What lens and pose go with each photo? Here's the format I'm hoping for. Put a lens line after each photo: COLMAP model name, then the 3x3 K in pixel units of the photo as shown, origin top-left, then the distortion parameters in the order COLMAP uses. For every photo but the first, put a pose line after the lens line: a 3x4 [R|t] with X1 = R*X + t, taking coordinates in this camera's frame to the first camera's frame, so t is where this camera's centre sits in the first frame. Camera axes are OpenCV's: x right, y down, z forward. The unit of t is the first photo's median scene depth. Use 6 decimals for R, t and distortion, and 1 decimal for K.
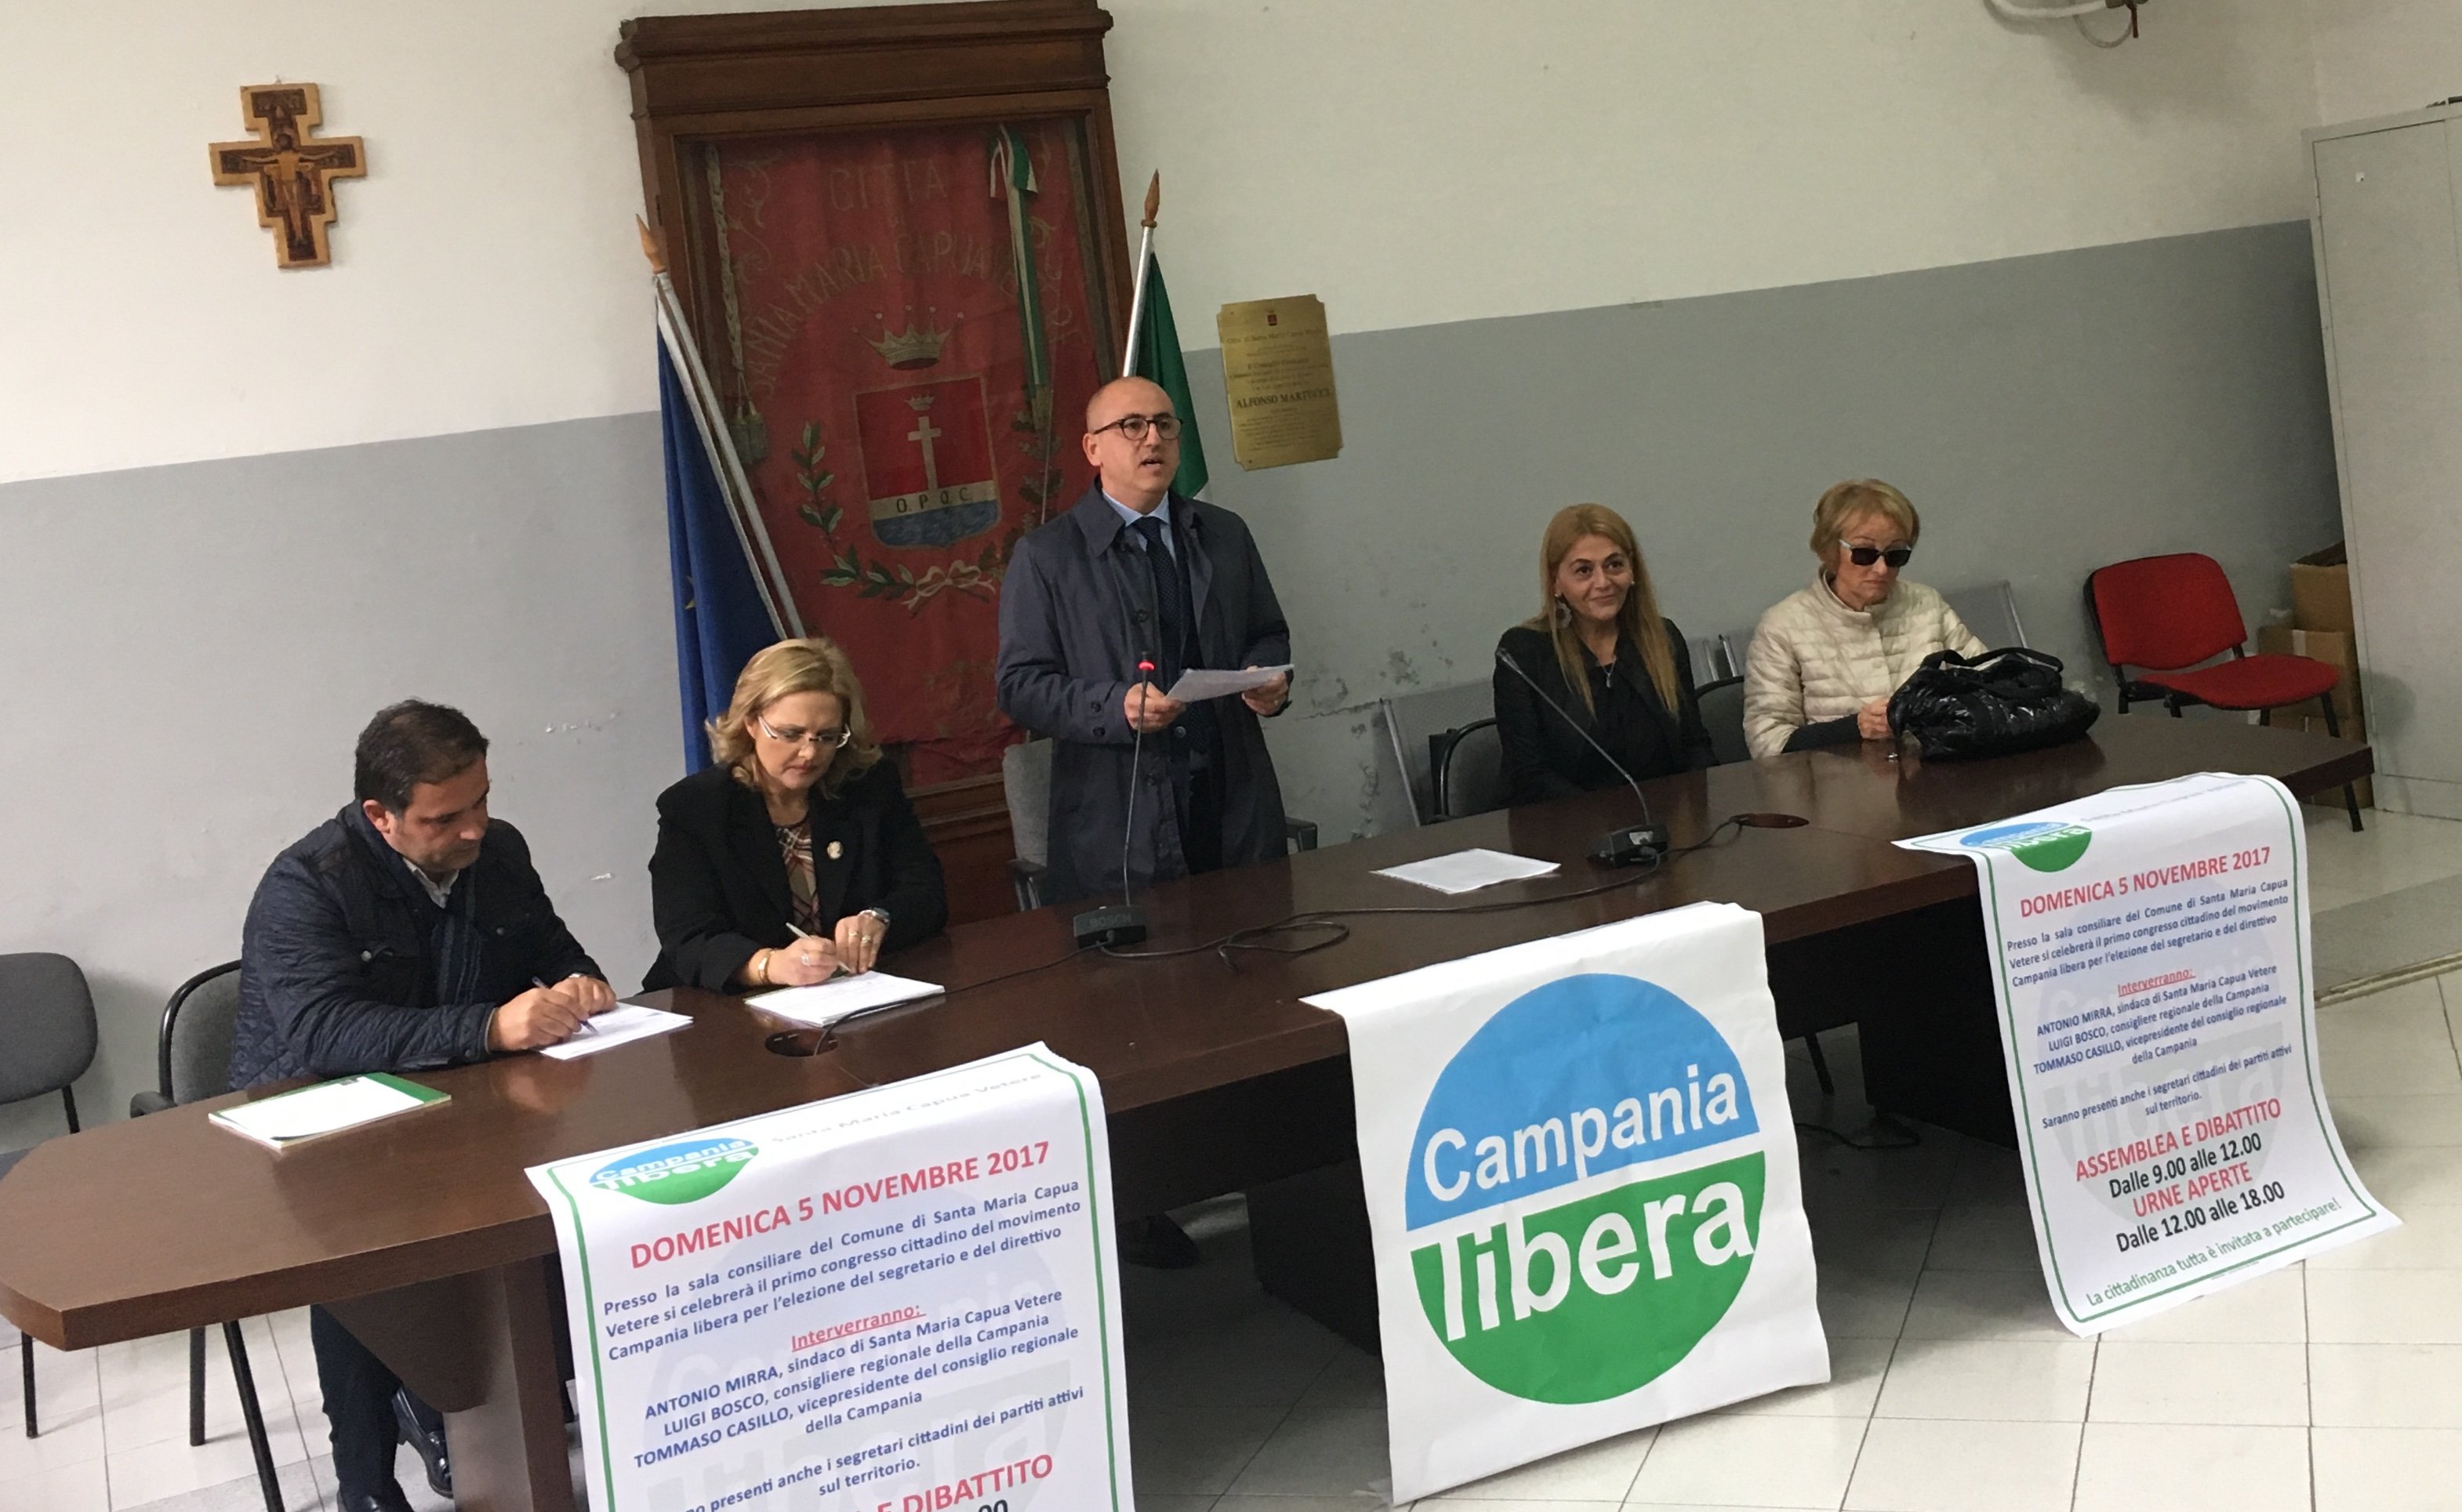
lens RADIAL K [[2613.8, 0, 1373.4], [0, 2613.8, 479.9], [0, 0, 1]] dist [0.039565, 0.036686]
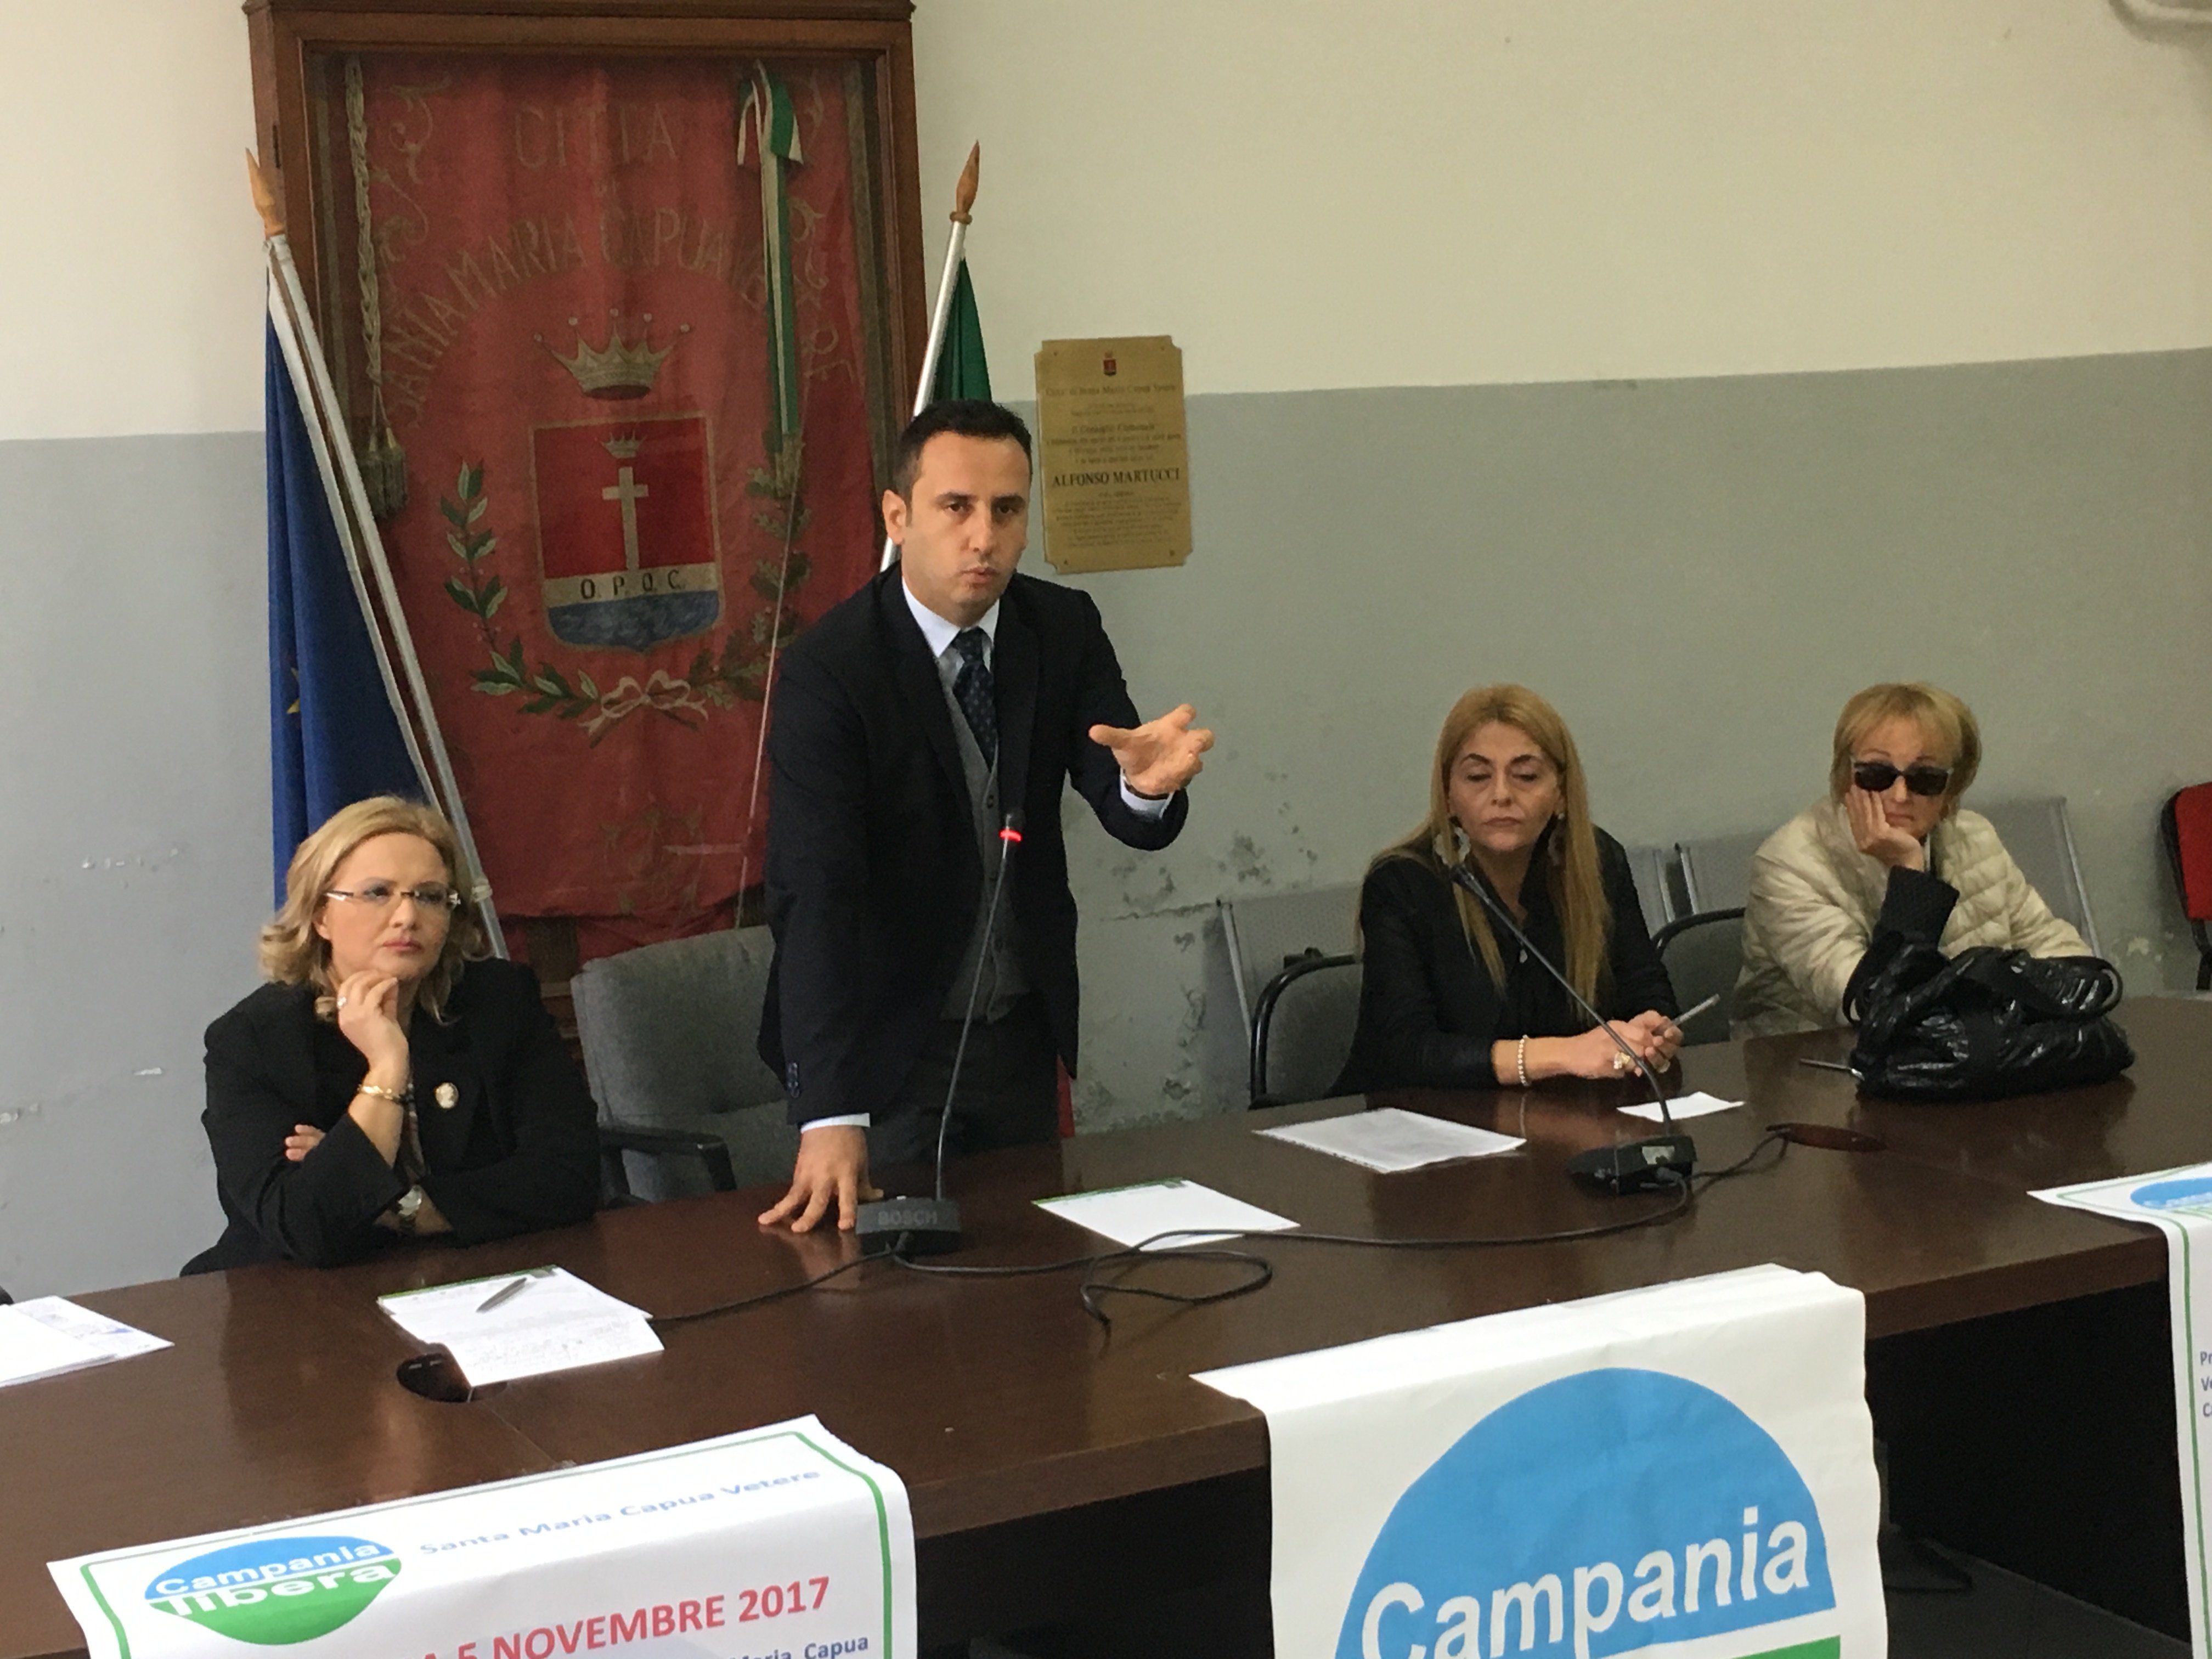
lens RADIAL K [[3236.9, 0, 1058.2], [0, 3236.9, 828.2], [0, 0, 1]] dist [0.032953, 0.061575]
pose [[0.997301, 0.073343, -0.003491, -0.059598], [-0.072861, 0.994397, 0.076593, -0.003363], [0.009089, -0.076132, 0.997056, 0.149349]]
